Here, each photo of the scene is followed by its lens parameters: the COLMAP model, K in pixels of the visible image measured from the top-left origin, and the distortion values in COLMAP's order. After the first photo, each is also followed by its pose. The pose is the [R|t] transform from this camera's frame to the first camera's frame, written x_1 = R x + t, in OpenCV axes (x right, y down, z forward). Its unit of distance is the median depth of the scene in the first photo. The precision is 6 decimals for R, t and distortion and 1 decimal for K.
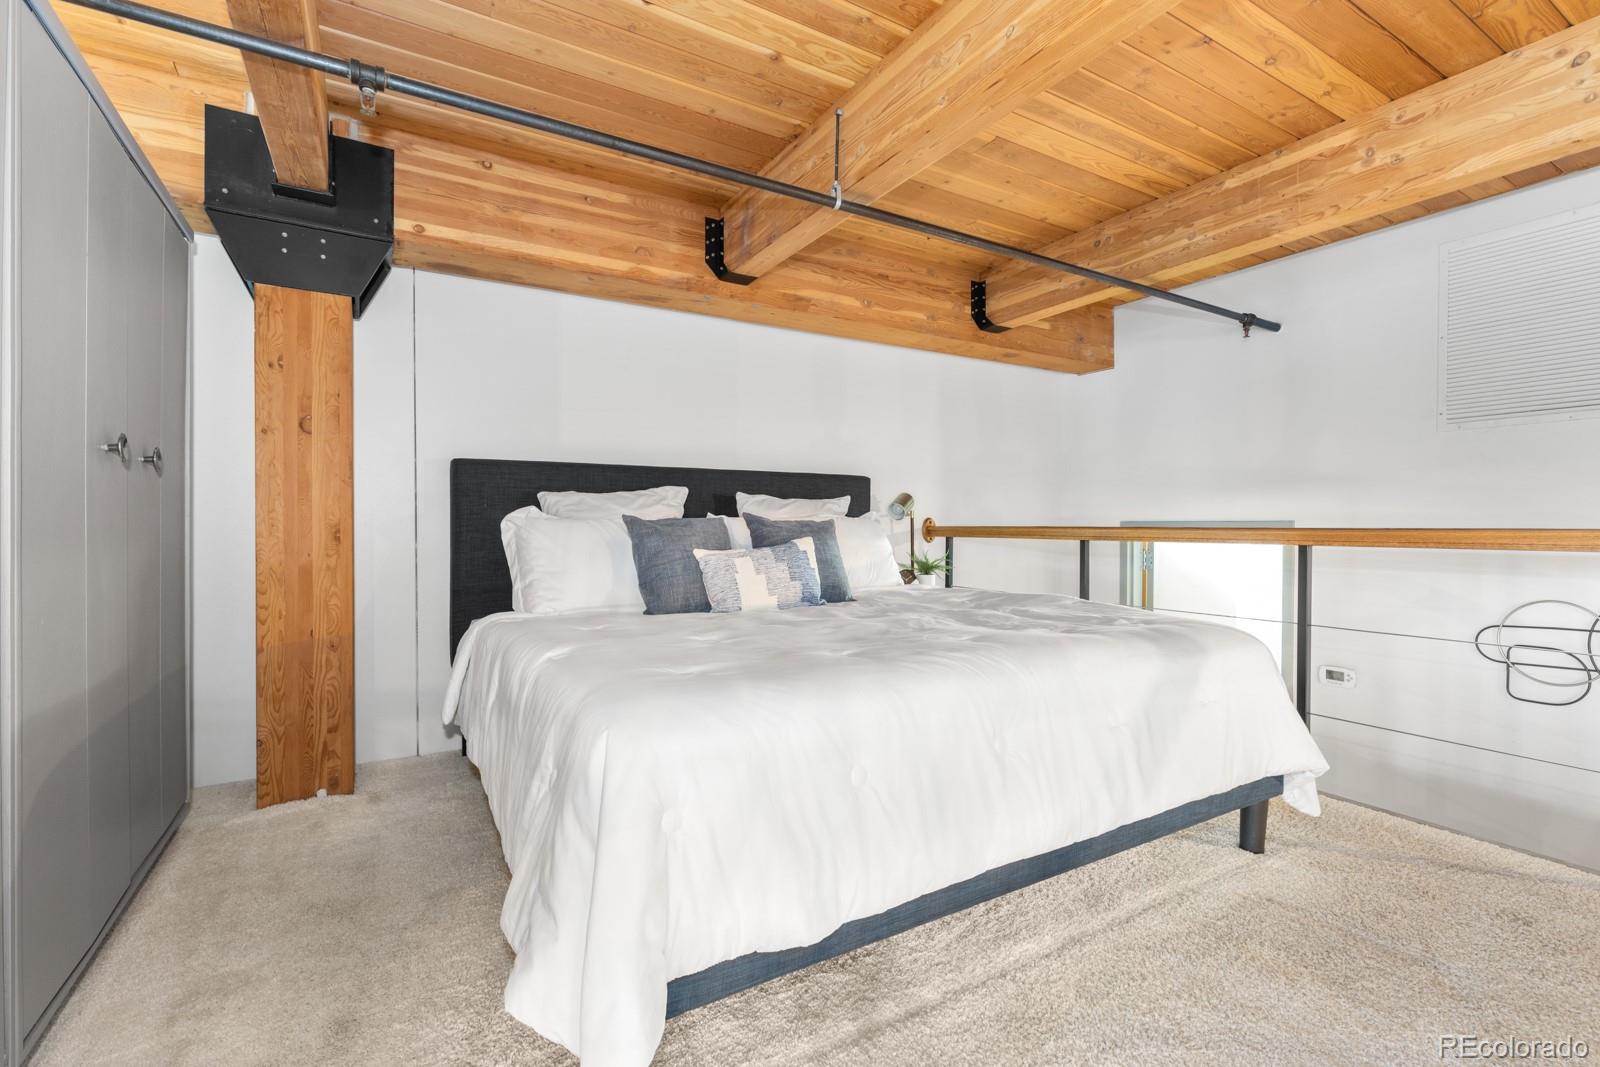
lens RADIAL K [[716.7, 0, 802.4], [0, 716.7, 532.9], [0, 0, 1]] dist [0.005401, -0.000854]
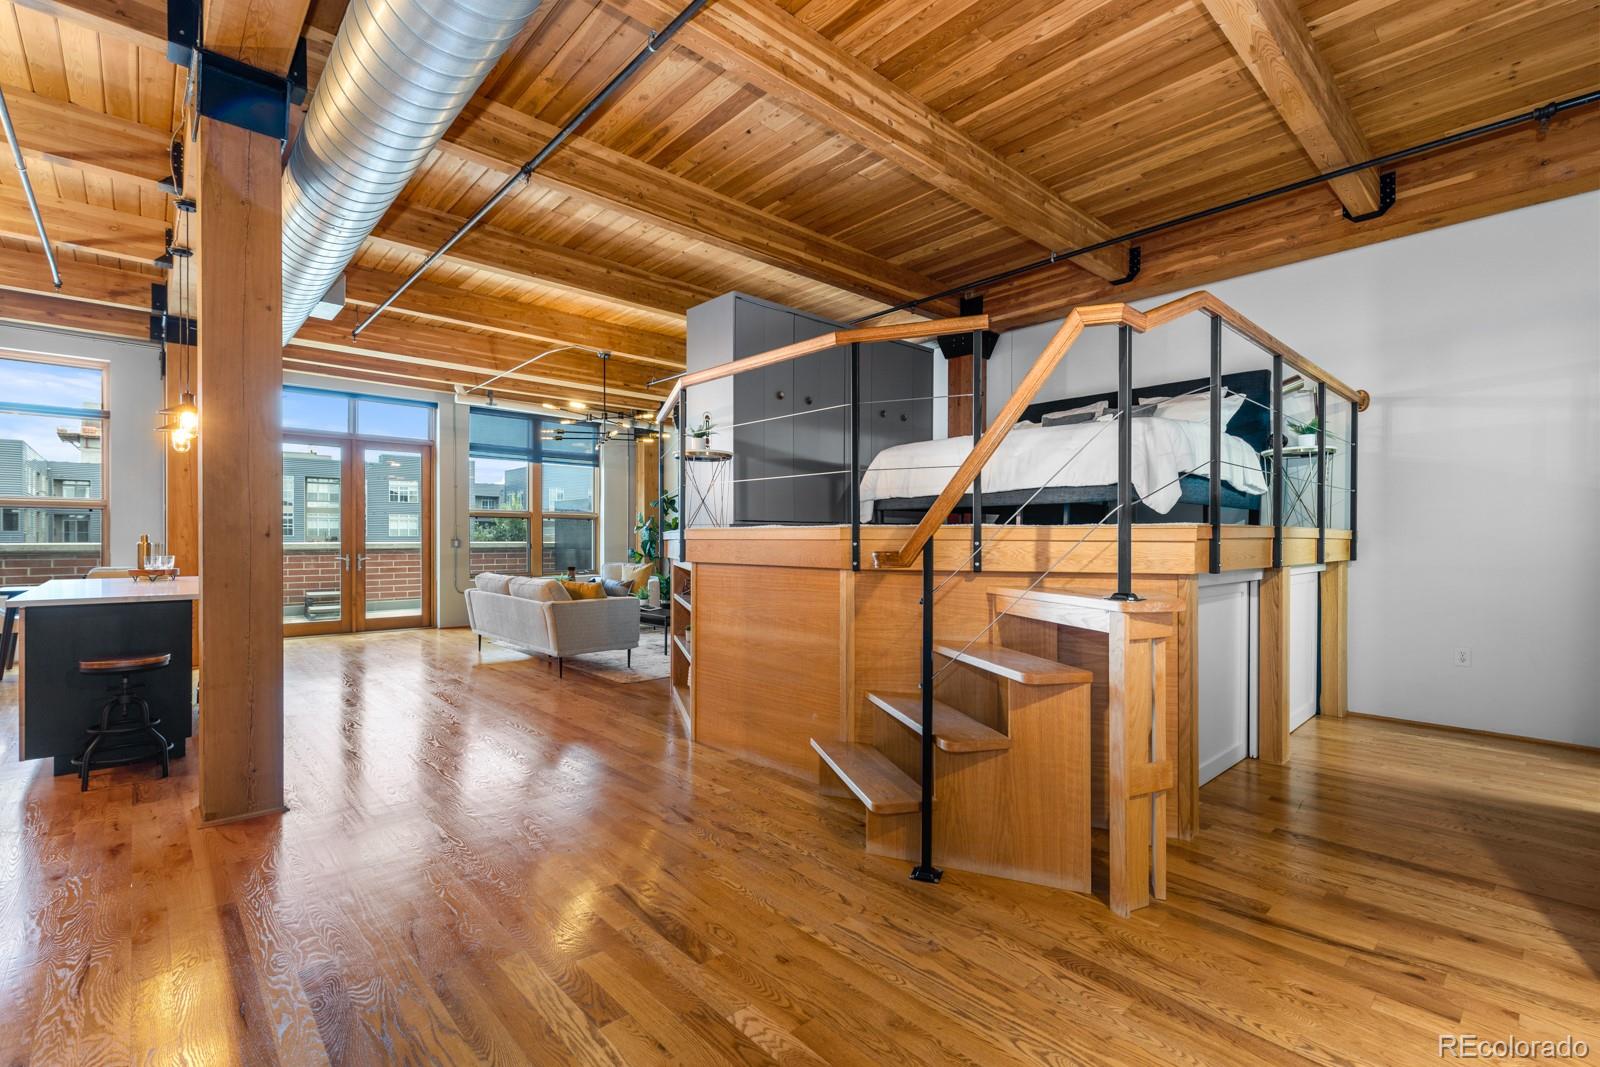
lens RADIAL K [[716.7, 0, 799.7], [0, 716.7, 538.6], [0, 0, 1]] dist [0.005401, -0.000854]
pose [[0.198569, -0.000923, -0.980086, 1.655405], [-0.012951, 0.999910, -0.003566, 0.342033], [0.980001, 0.013401, 0.198539, -0.169884]]
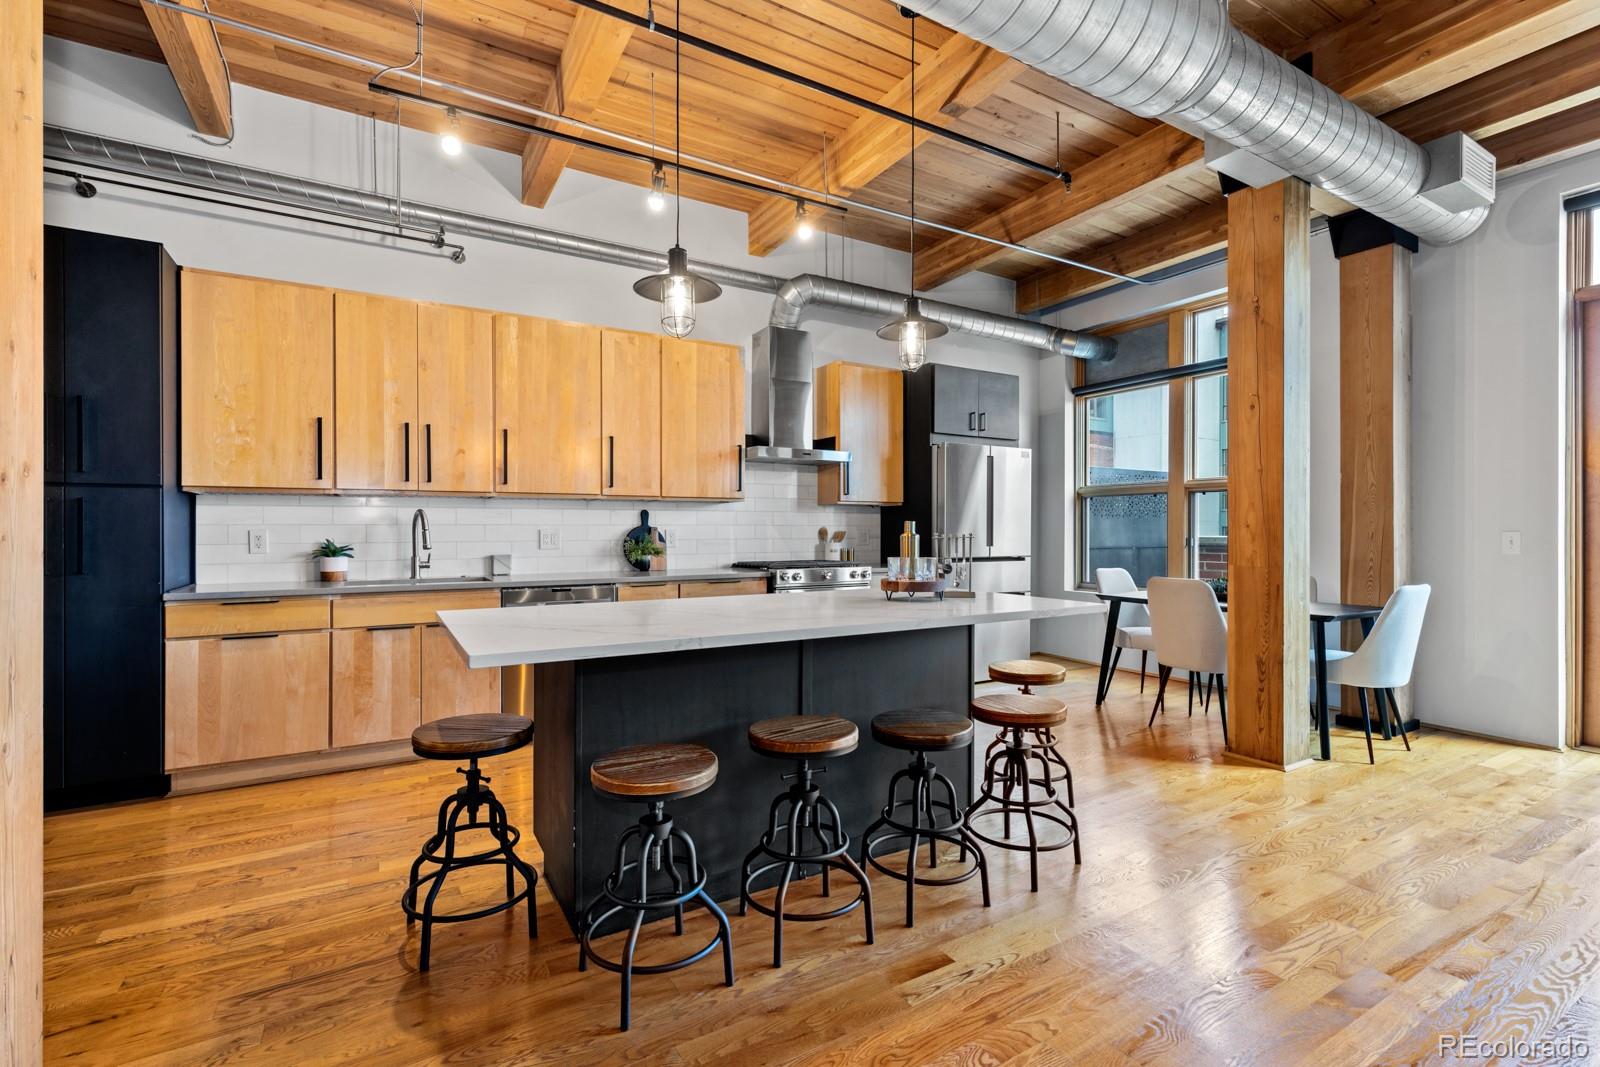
lens RADIAL K [[716.7, 0, 802.5], [0, 716.7, 530.3], [0, 0, 1]] dist [0.005401, -0.000854]
pose [[-0.999960, -0.000859, 0.008928, -0.171515], [-0.000769, 0.999949, 0.010054, 0.350199], [-0.008936, 0.010046, -0.999910, -0.333793]]
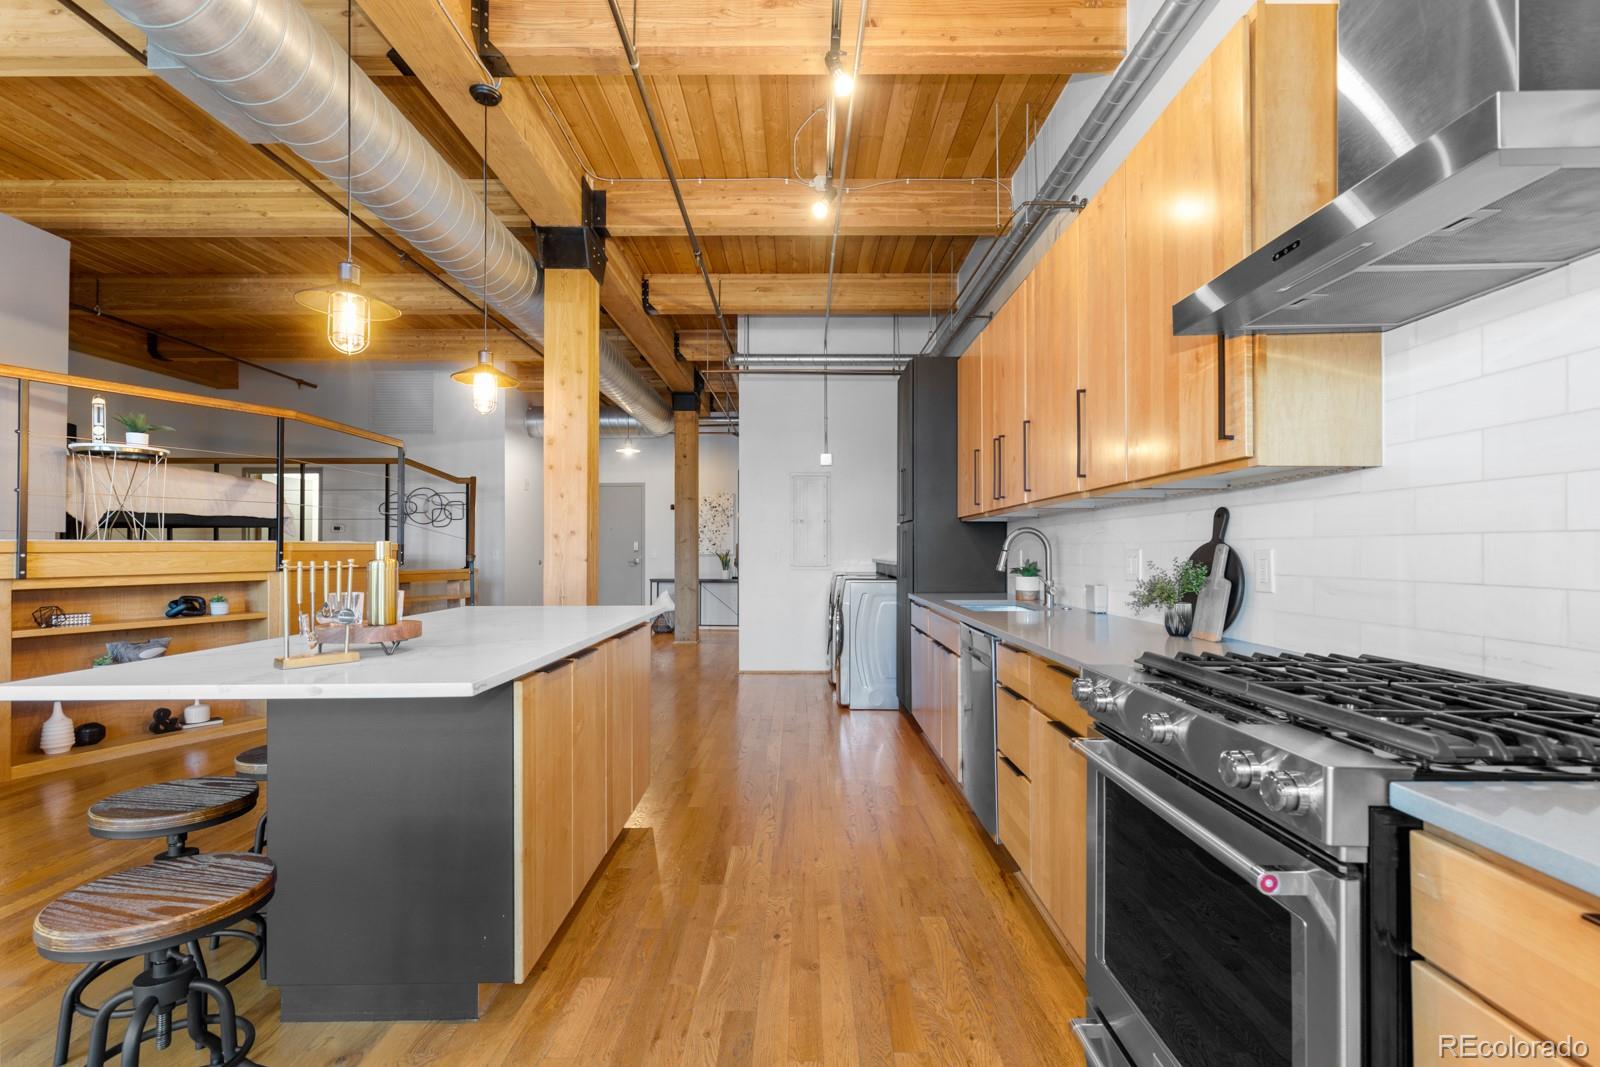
lens RADIAL K [[716.7, 0, 803.8], [0, 716.7, 542.2], [0, 0, 1]] dist [0.005401, -0.000854]
pose [[0.513840, 0.005605, 0.857868, -0.702633], [0.013011, 0.999813, -0.014326, 0.363298], [-0.857788, 0.018523, 0.513671, -2.049252]]
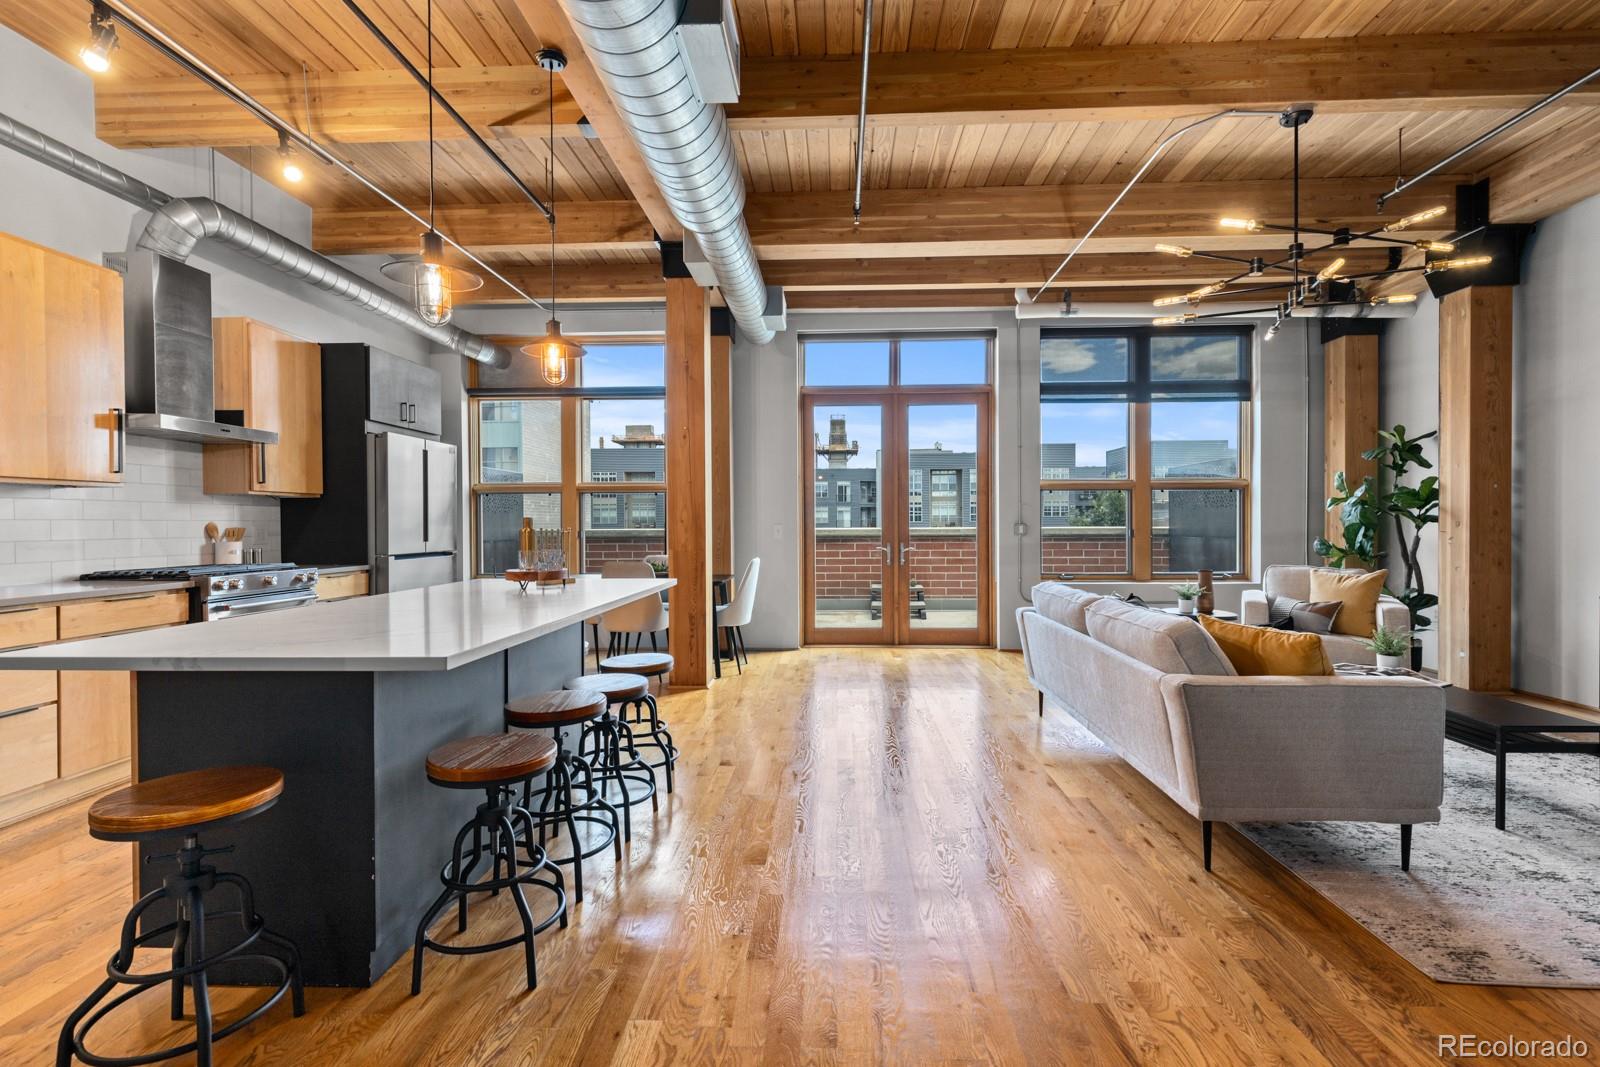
lens RADIAL K [[716.7, 0, 804.5], [0, 716.7, 534.7], [0, 0, 1]] dist [0.005401, -0.000854]
pose [[-0.554625, 0.013735, -0.831987, 0.372141], [-0.006062, 0.999771, 0.020546, 0.348448], [0.832078, 0.016439, -0.554414, -0.372490]]
